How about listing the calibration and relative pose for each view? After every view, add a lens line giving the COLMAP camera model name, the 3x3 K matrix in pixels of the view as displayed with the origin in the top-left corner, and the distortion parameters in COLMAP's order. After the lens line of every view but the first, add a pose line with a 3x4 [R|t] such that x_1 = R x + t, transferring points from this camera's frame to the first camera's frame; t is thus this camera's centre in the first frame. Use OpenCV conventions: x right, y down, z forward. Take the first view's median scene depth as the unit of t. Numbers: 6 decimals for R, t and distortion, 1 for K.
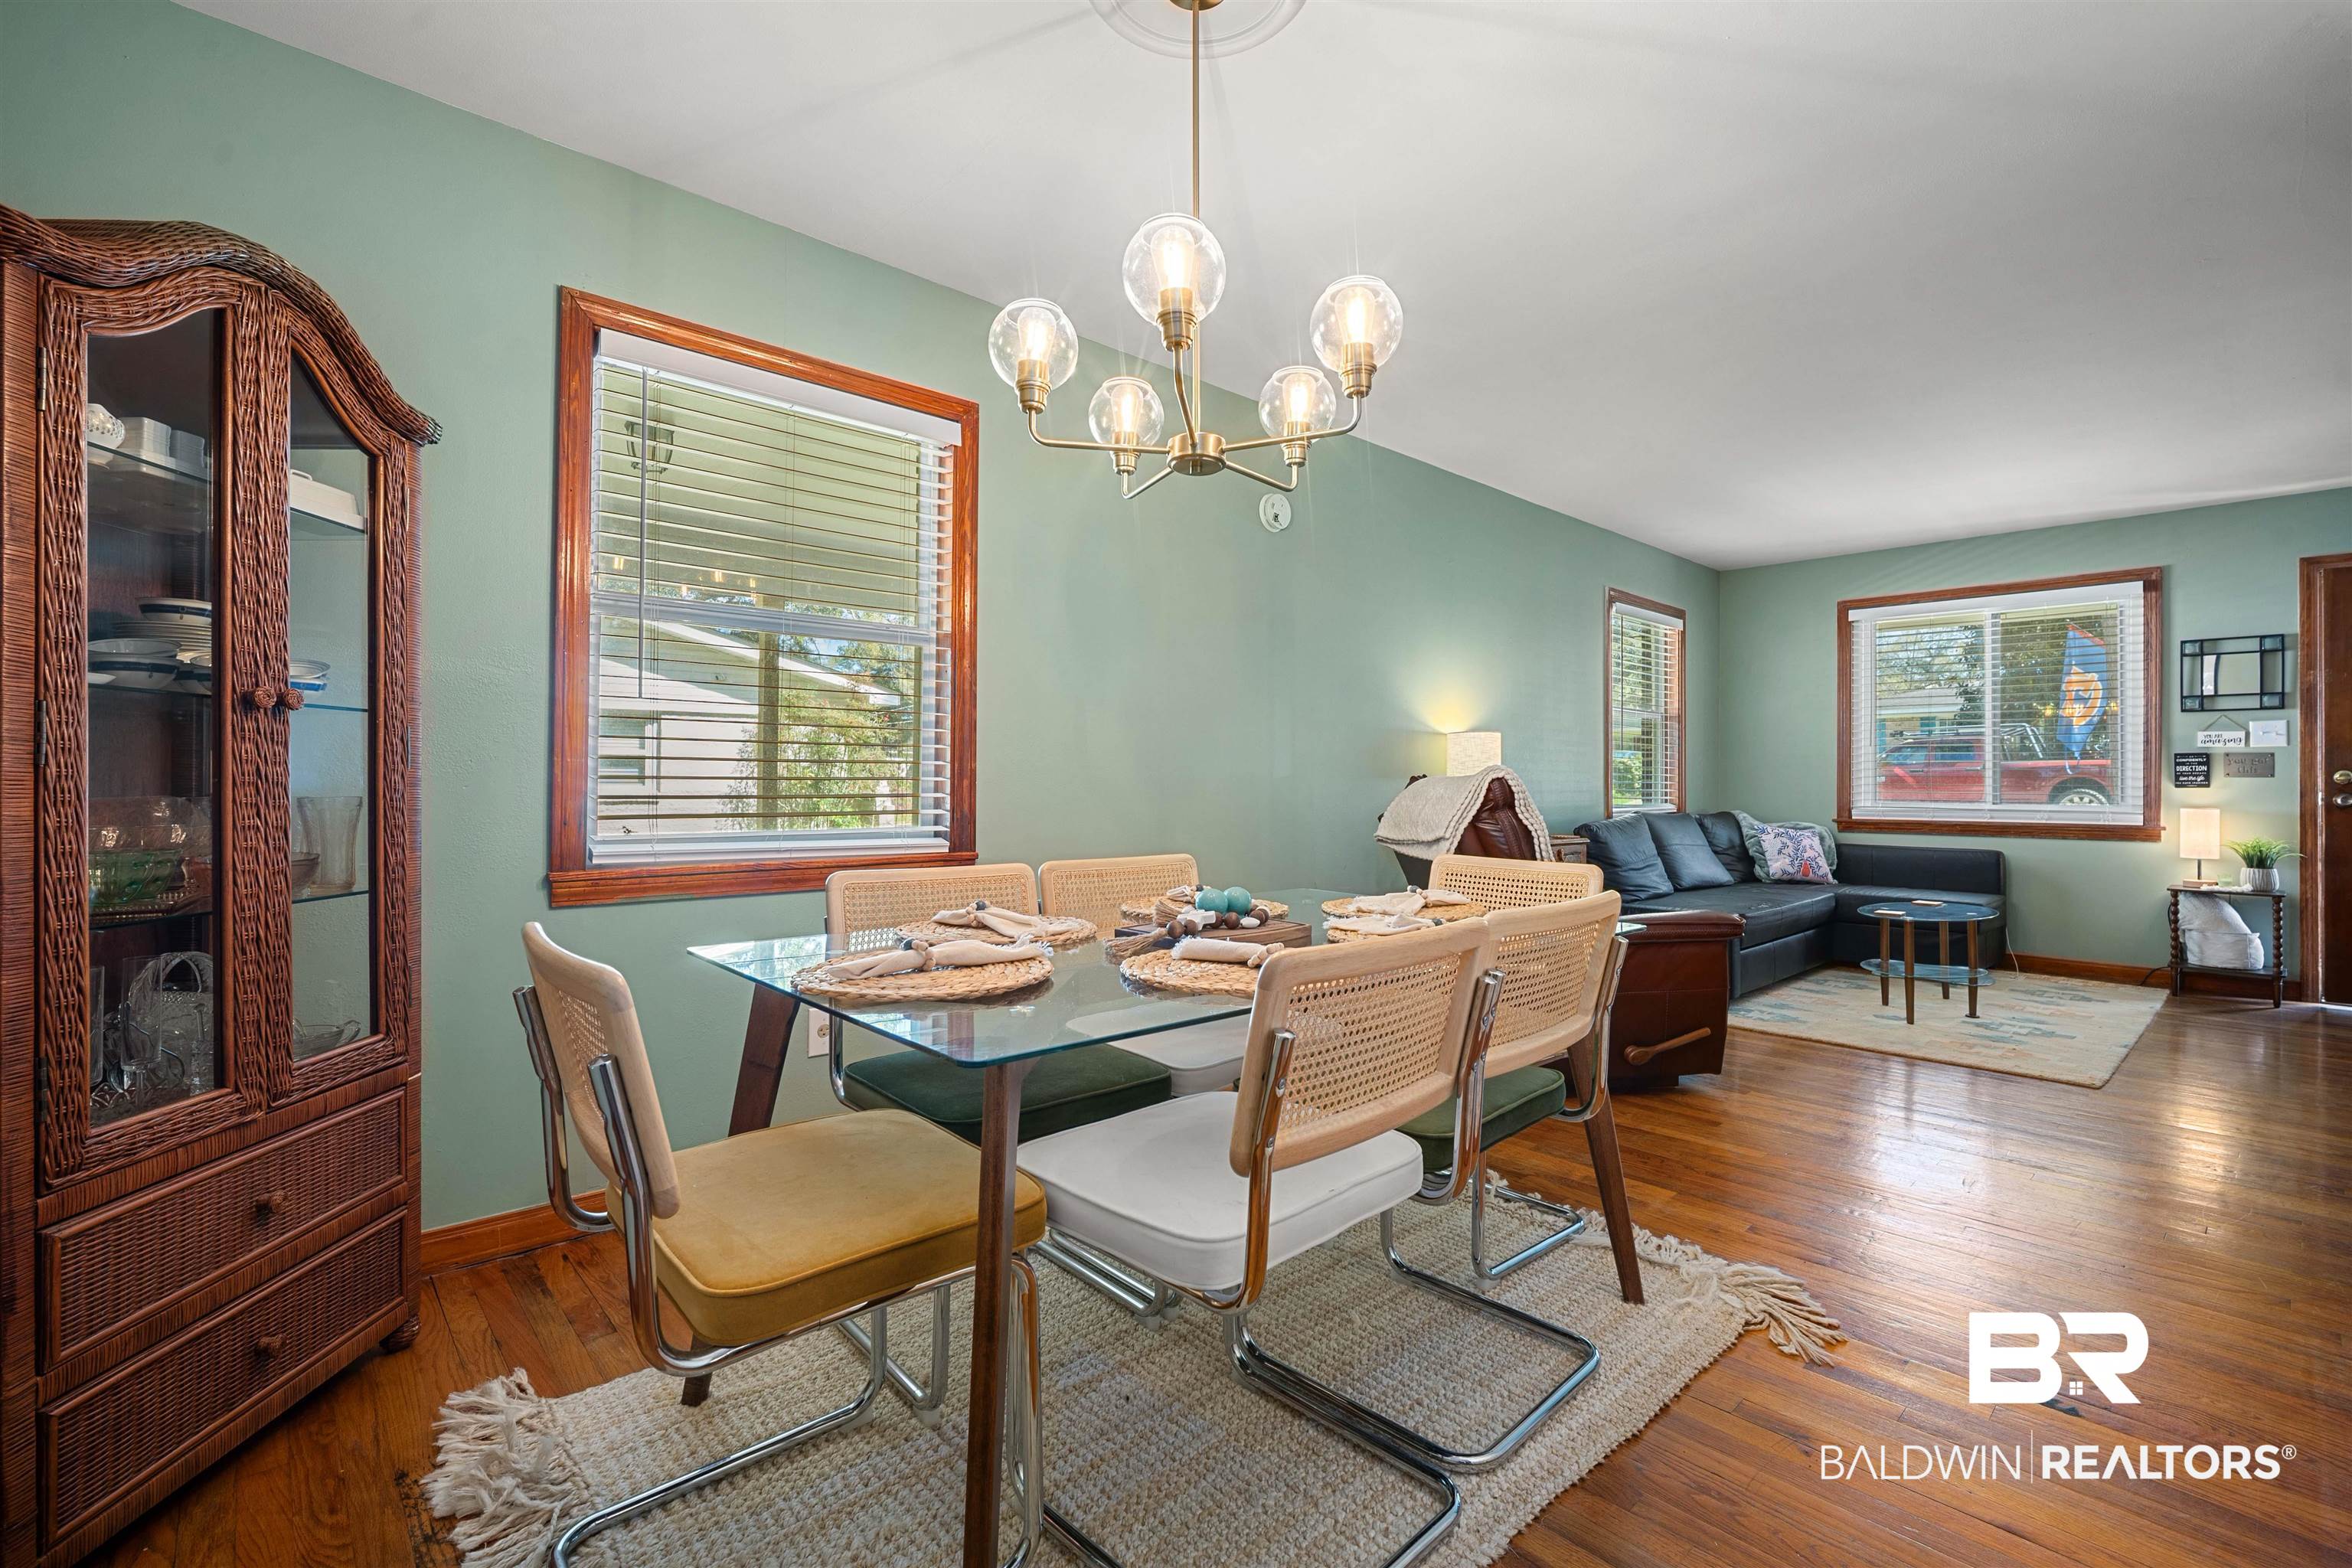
lens RADIAL K [[1040.0, 0, 1182.8], [0, 1040.0, 774.5], [0, 0, 1]] dist [-0.011900, 0.003096]
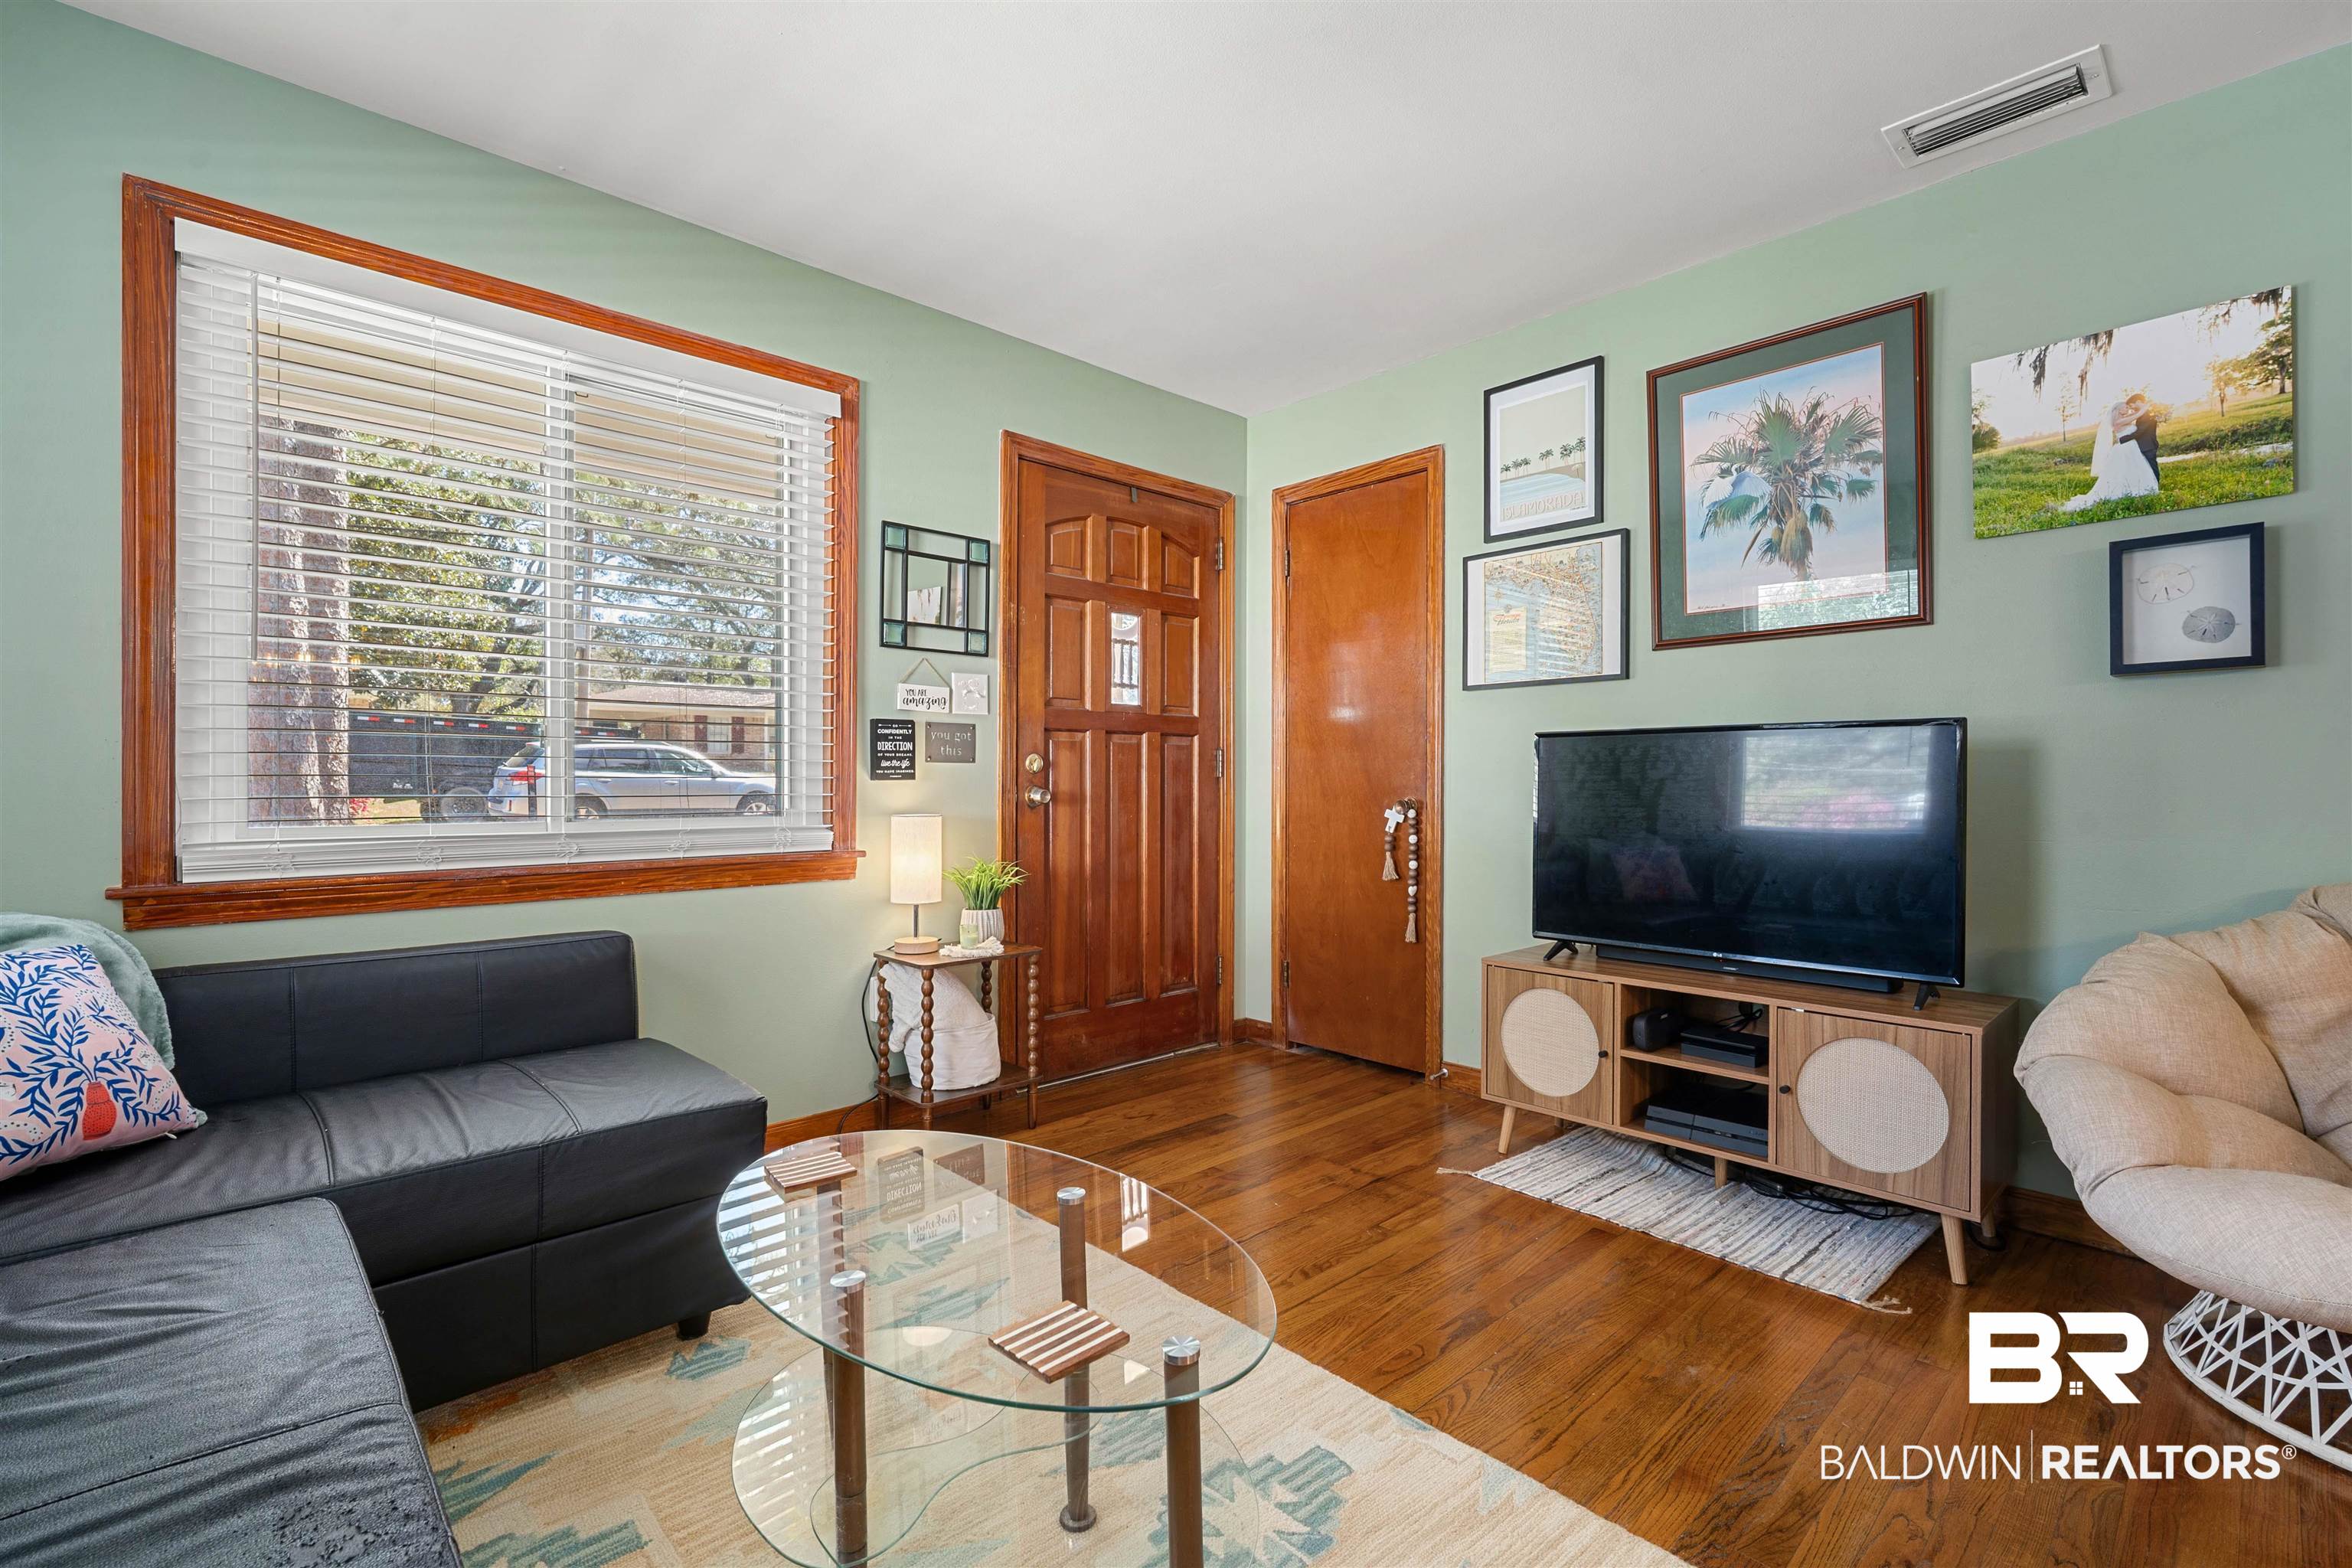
lens RADIAL K [[1040.0, 0, 1178.5], [0, 1040.0, 786.3], [0, 0, 1]] dist [-0.011900, 0.003096]
pose [[-0.013967, -0.012113, 0.999829, 0.387171], [-0.007576, 0.999899, 0.012008, 0.008003], [-0.999874, -0.007407, -0.014057, 0.829595]]
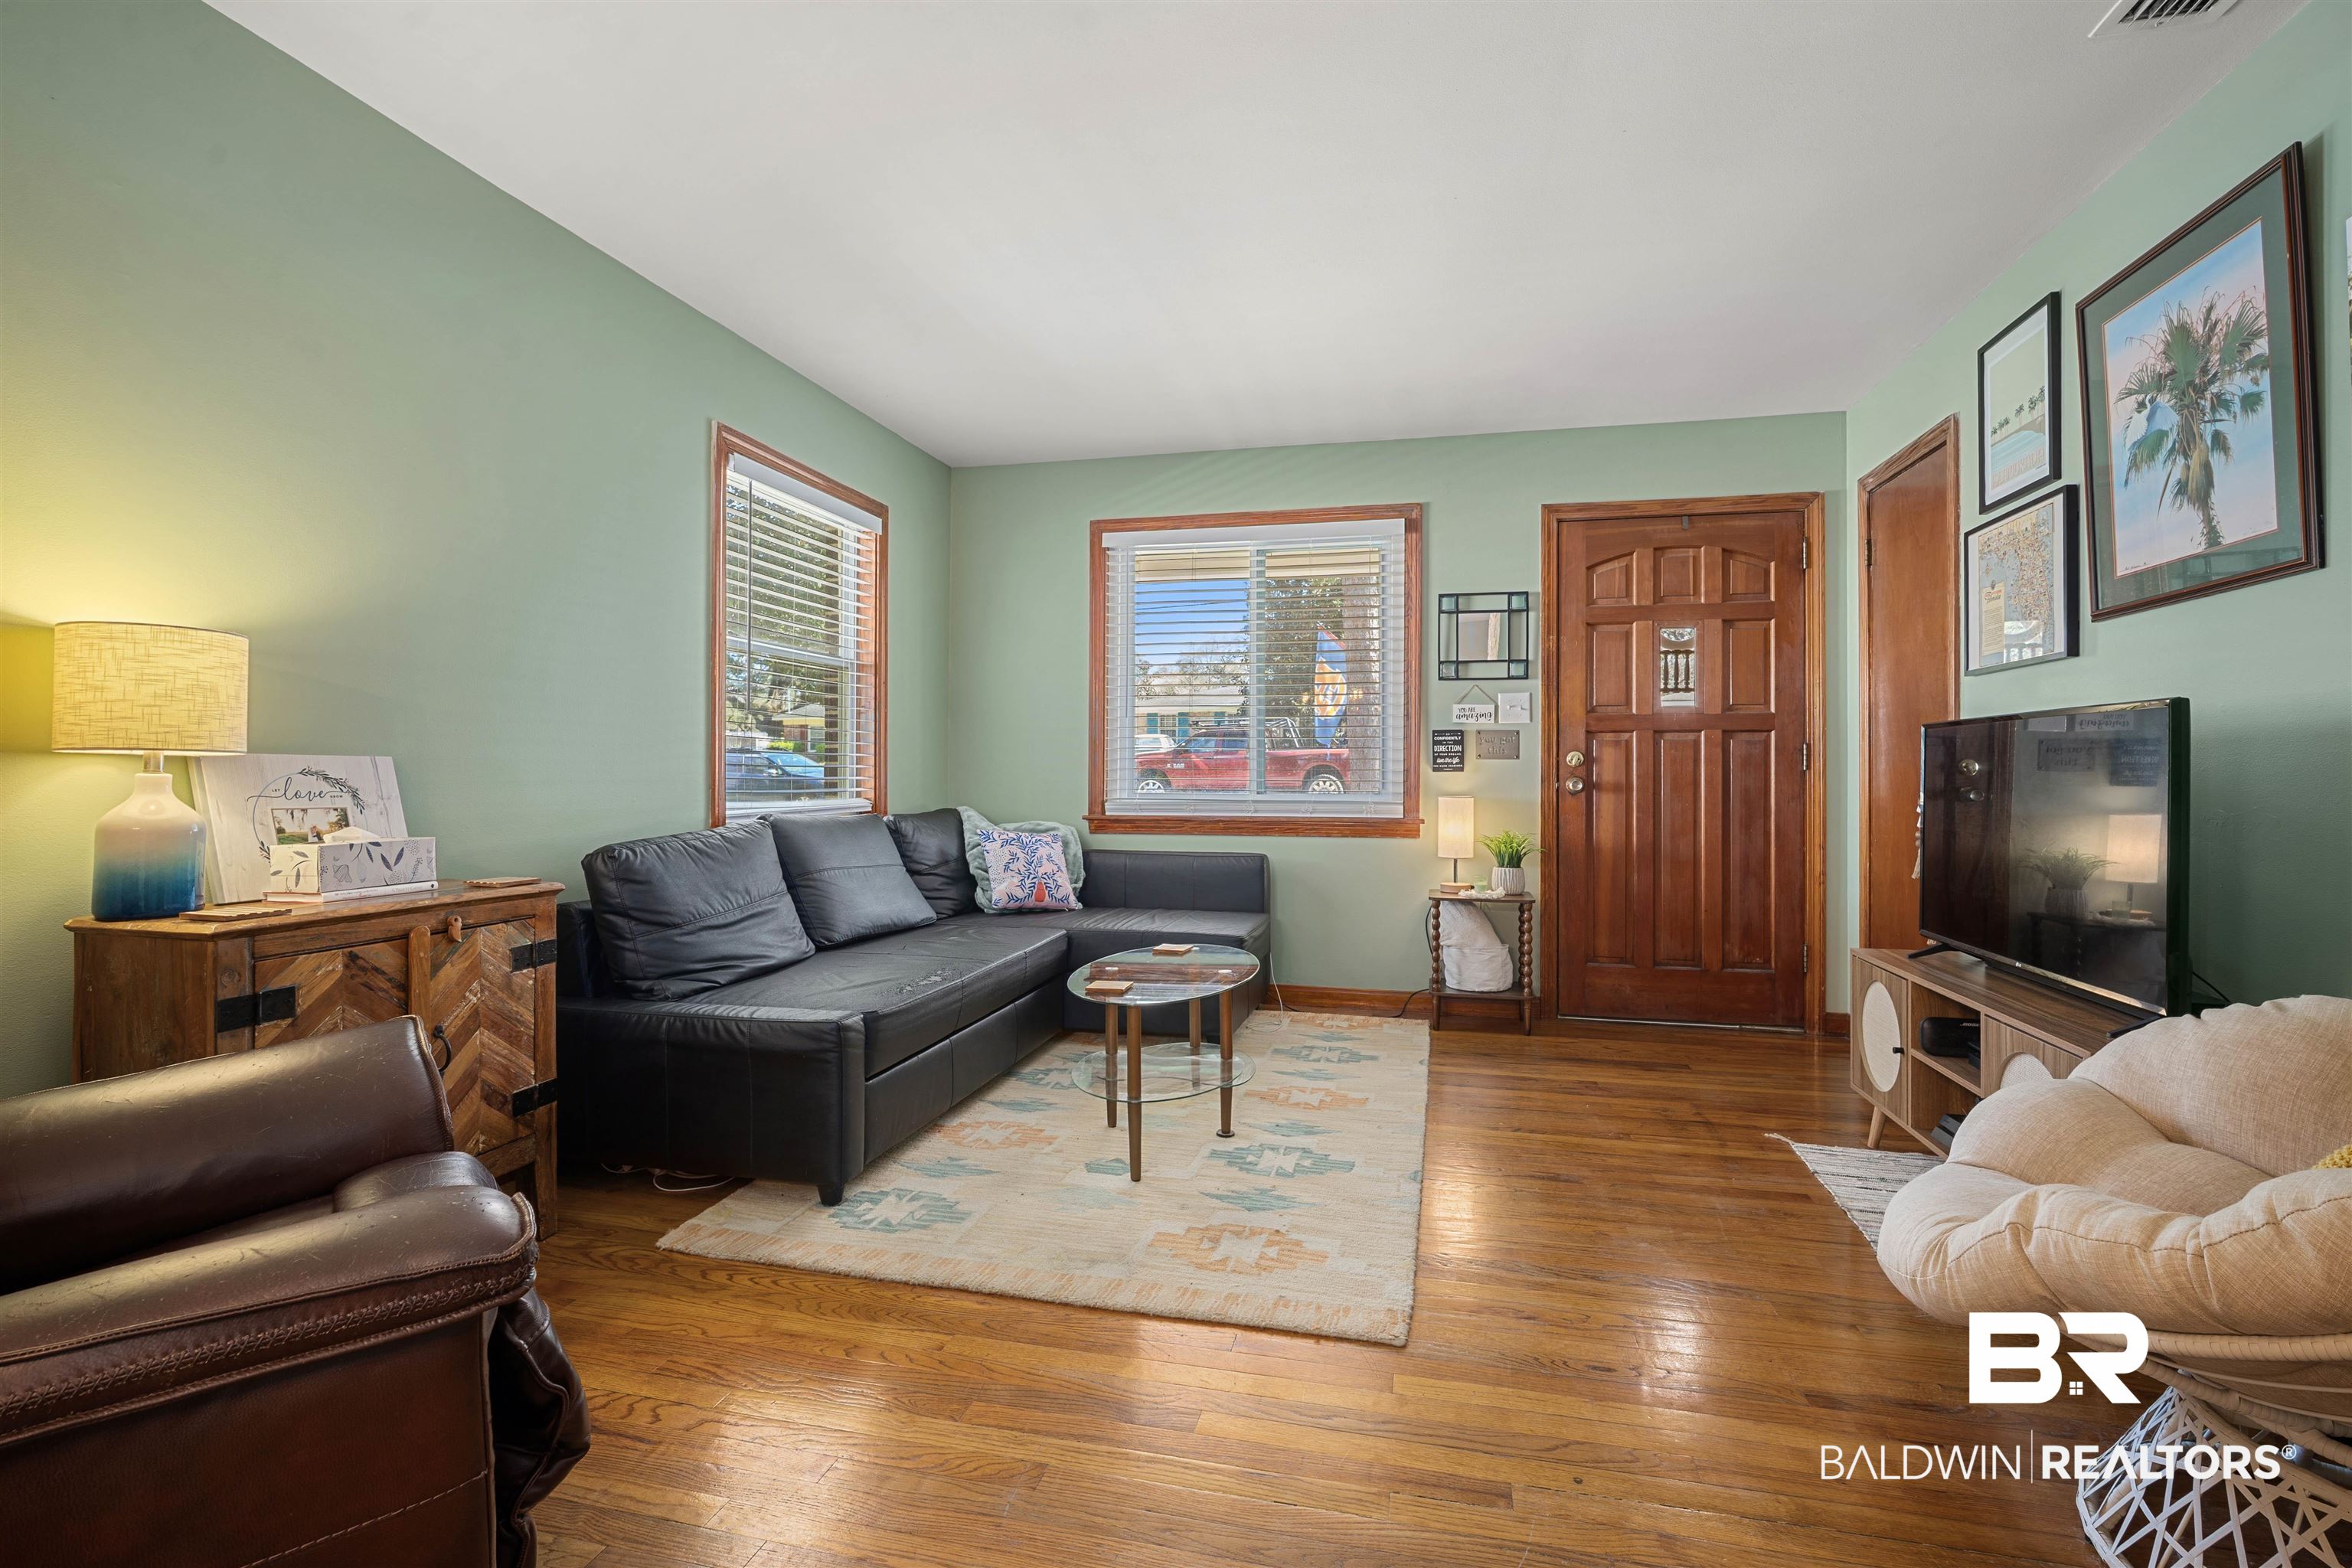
lens RADIAL K [[1040.0, 0, 1201.0], [0, 1040.0, 765.9], [0, 0, 1]] dist [-0.011900, 0.003096]
pose [[0.824116, 0.000829, 0.566420, 0.333536], [-0.003164, 0.999990, 0.003140, 0.005942], [-0.566412, -0.004380, 0.824111, 0.413549]]
